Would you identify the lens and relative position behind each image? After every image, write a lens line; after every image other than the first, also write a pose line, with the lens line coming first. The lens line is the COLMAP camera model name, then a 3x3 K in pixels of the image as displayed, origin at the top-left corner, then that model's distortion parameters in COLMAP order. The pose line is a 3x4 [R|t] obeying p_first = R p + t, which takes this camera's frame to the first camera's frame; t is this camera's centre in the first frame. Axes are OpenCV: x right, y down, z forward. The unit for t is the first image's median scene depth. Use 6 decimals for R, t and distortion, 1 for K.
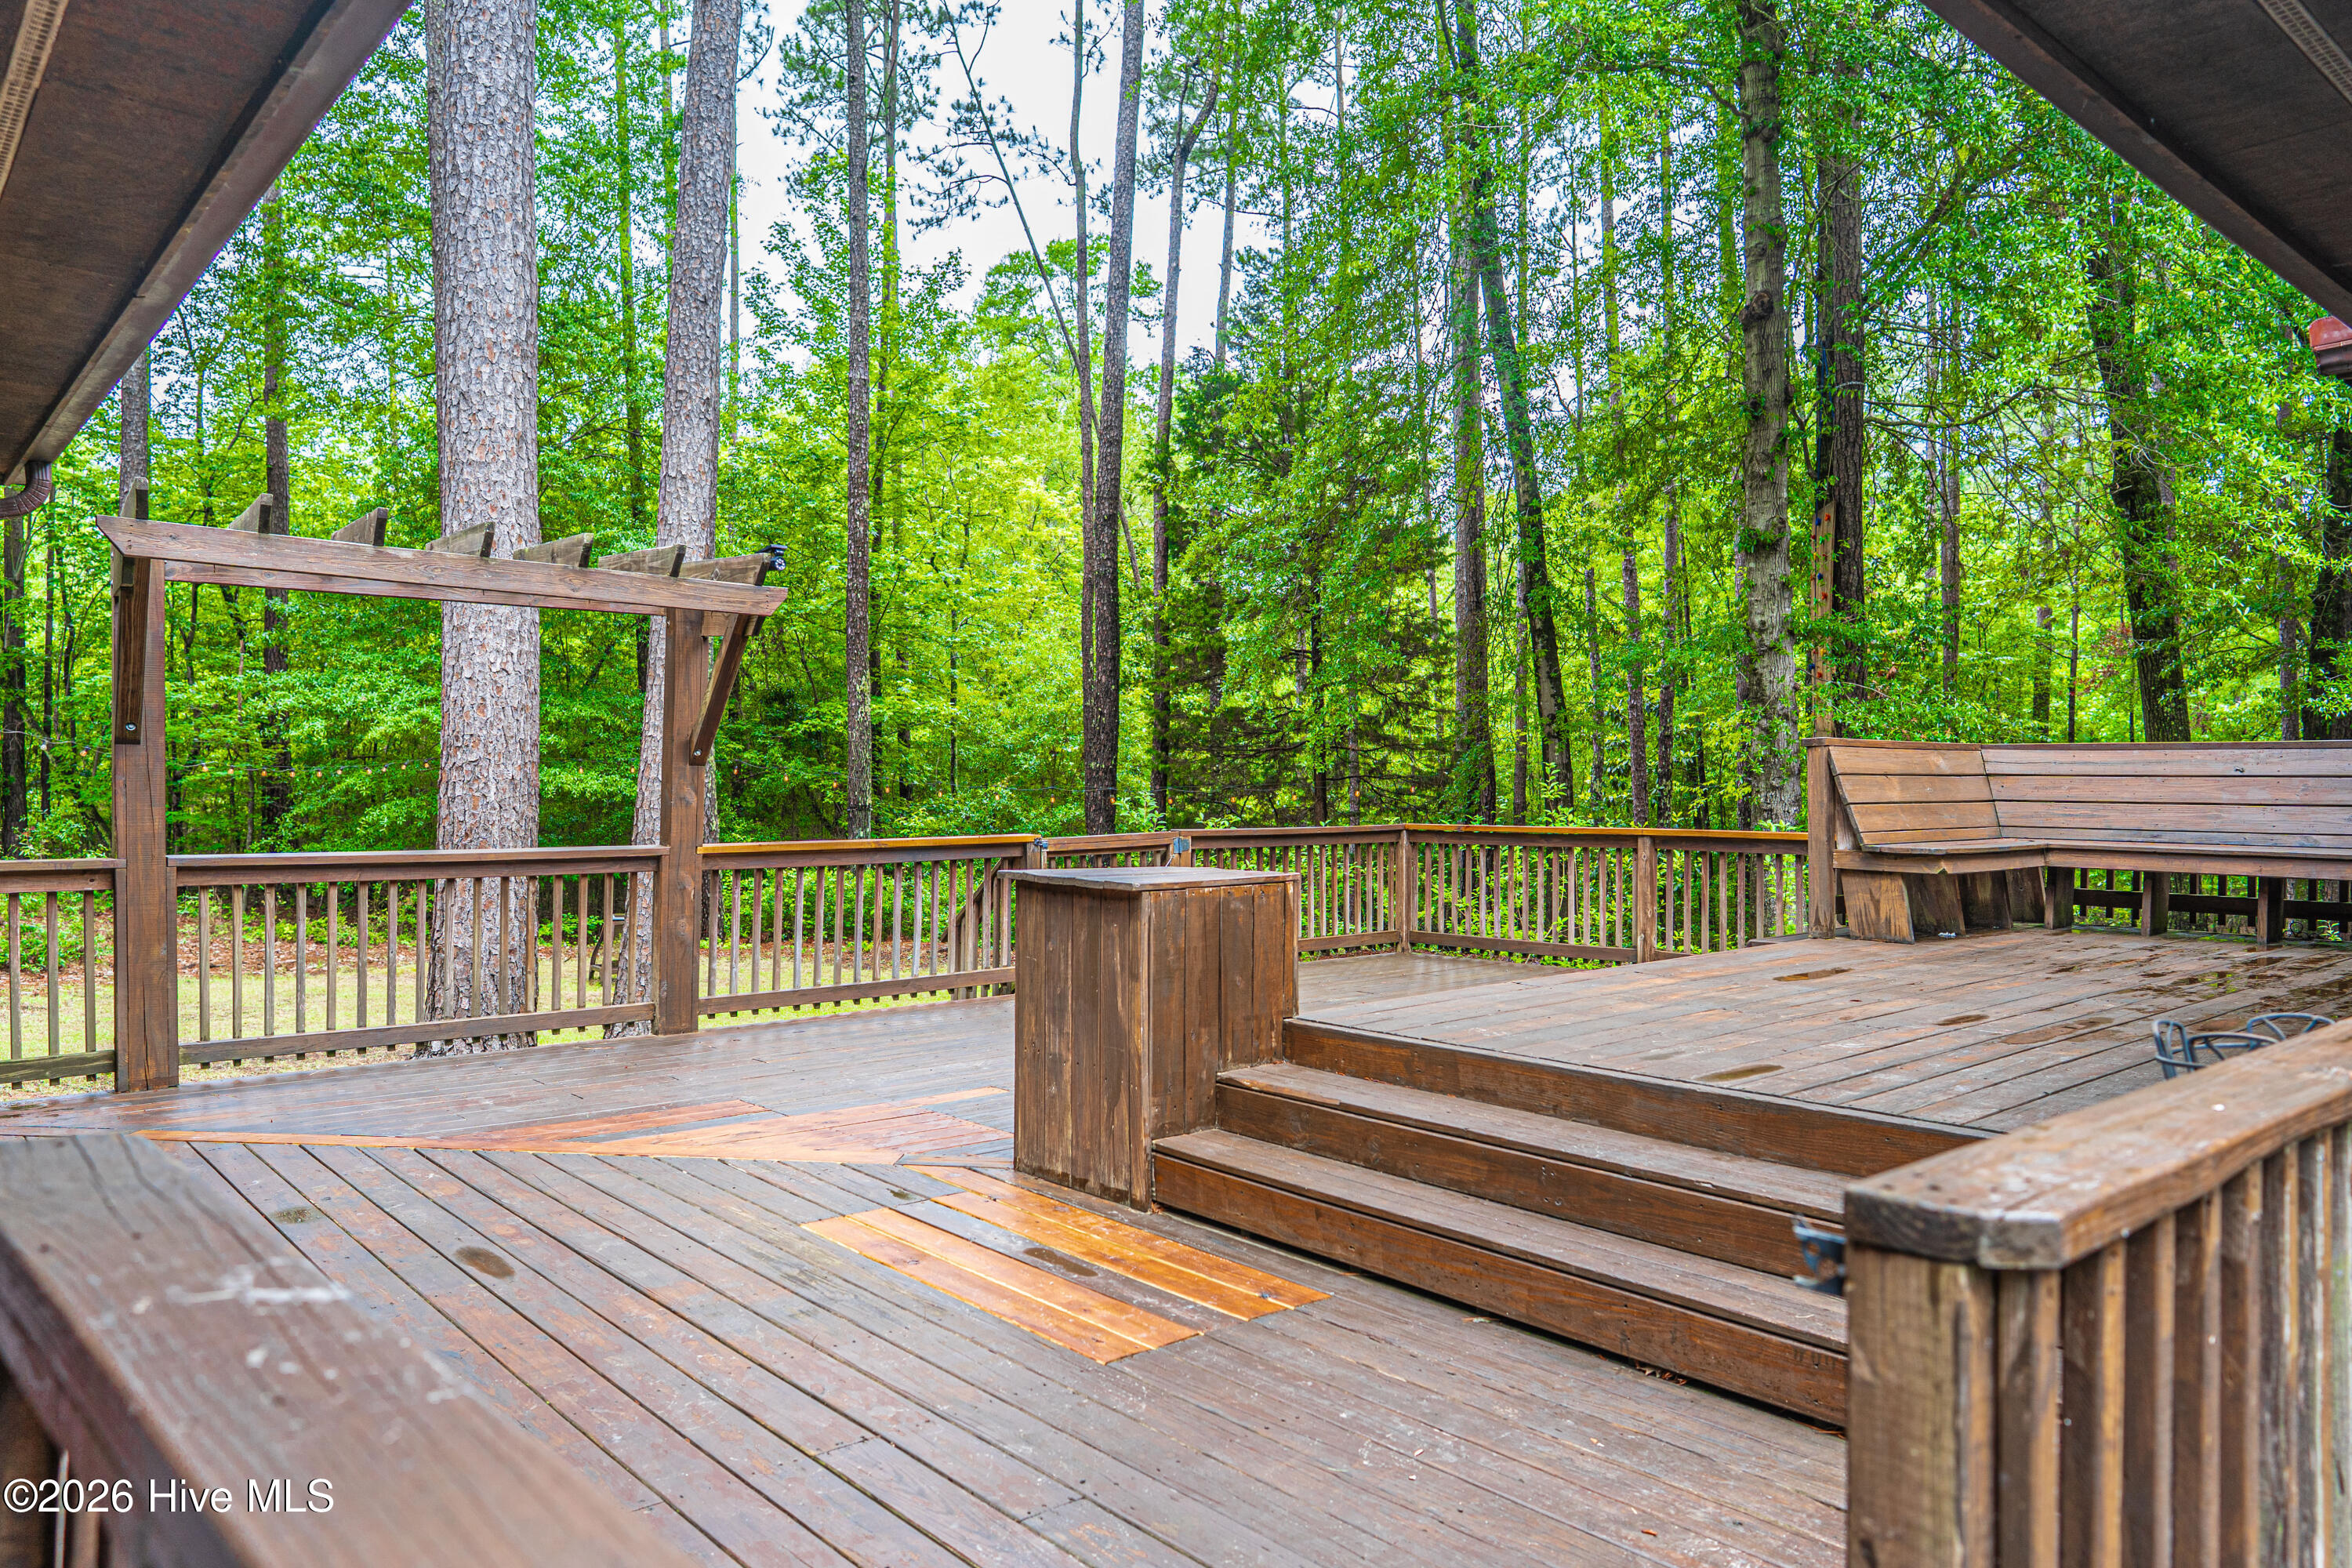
lens RADIAL K [[1585.6, 0, 1176.0], [0, 1585.6, 784.0], [0, 0, 1]] dist [0.005674, 0.001261]
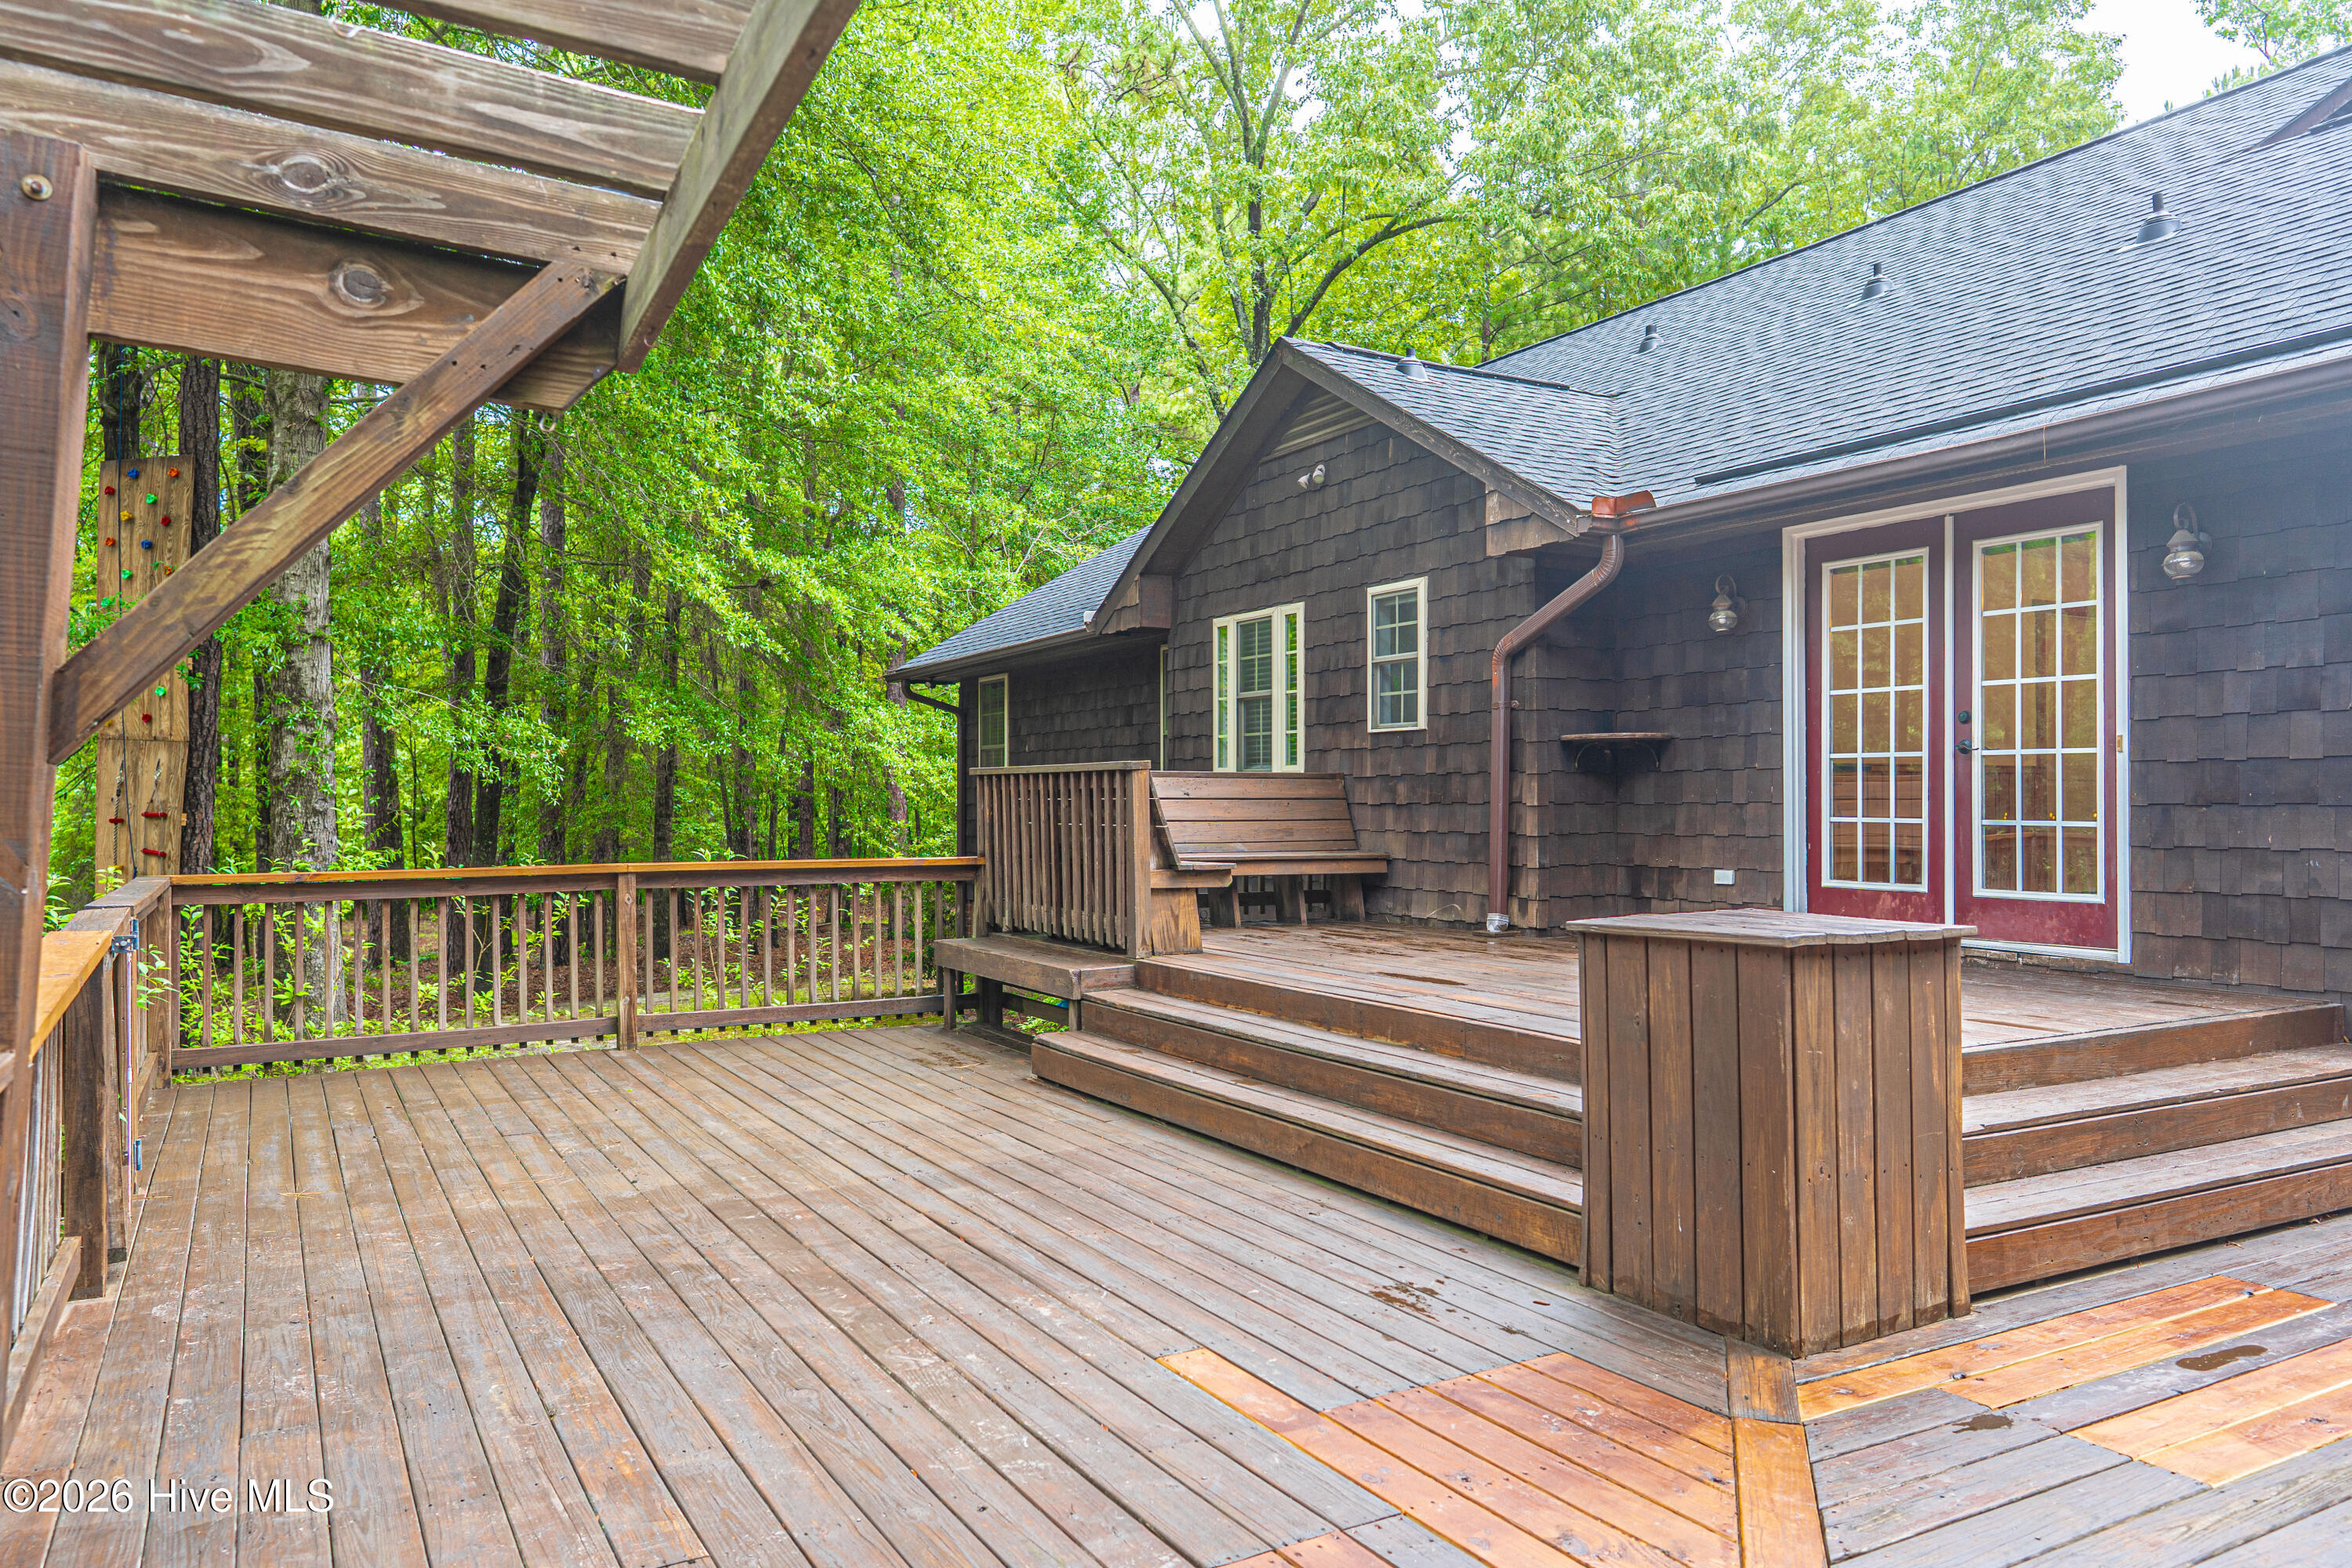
lens RADIAL K [[1582.4, 0, 1201.4], [0, 1582.4, 786.6], [0, 0, 1]] dist [0.000401, 0.003944]
pose [[0.189886, 0.007547, 0.981777, -0.968937], [0.006582, 0.999938, -0.008960, -0.004746], [-0.981784, 0.008163, 0.189824, 1.300955]]
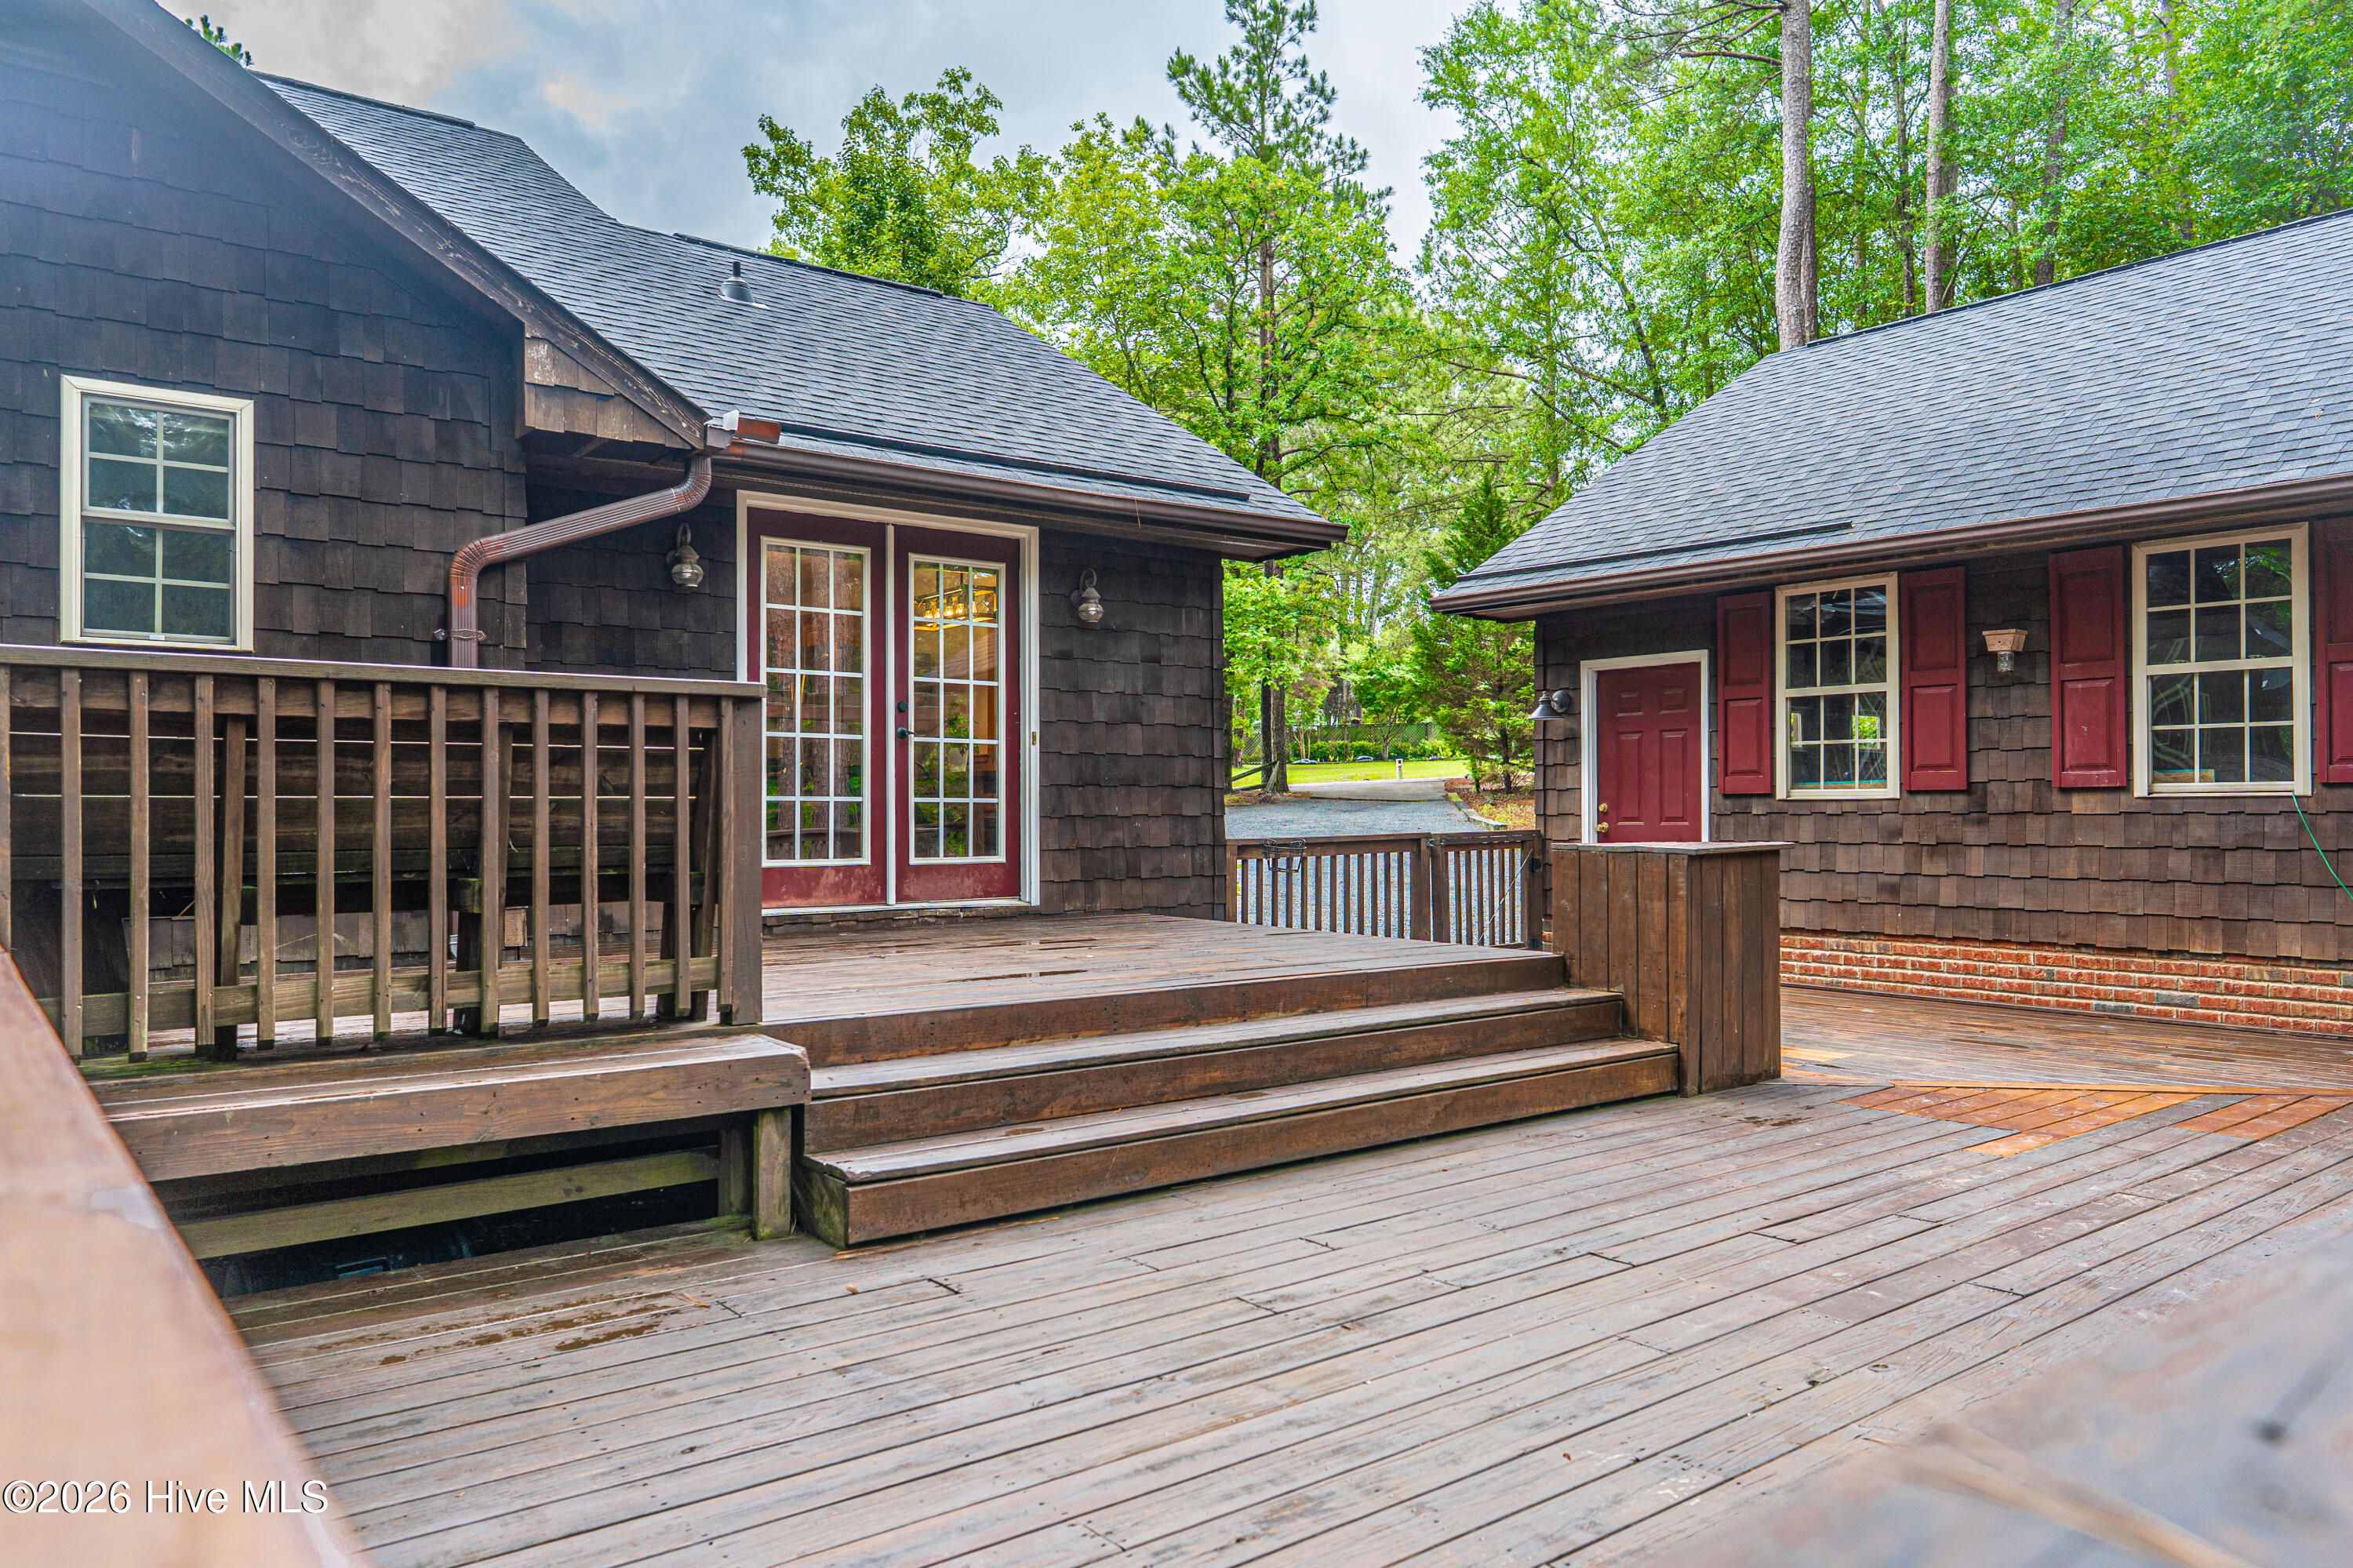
lens RADIAL K [[1607.7, 0, 1121.8], [0, 1607.7, 810.6], [0, 0, 1]] dist [-0.003971, -0.001255]
pose [[-0.997330, 0.001077, 0.073020, 0.364442], [0.001415, 0.999989, 0.004580, 0.026189], [-0.073014, 0.004671, -0.997320, 2.662257]]
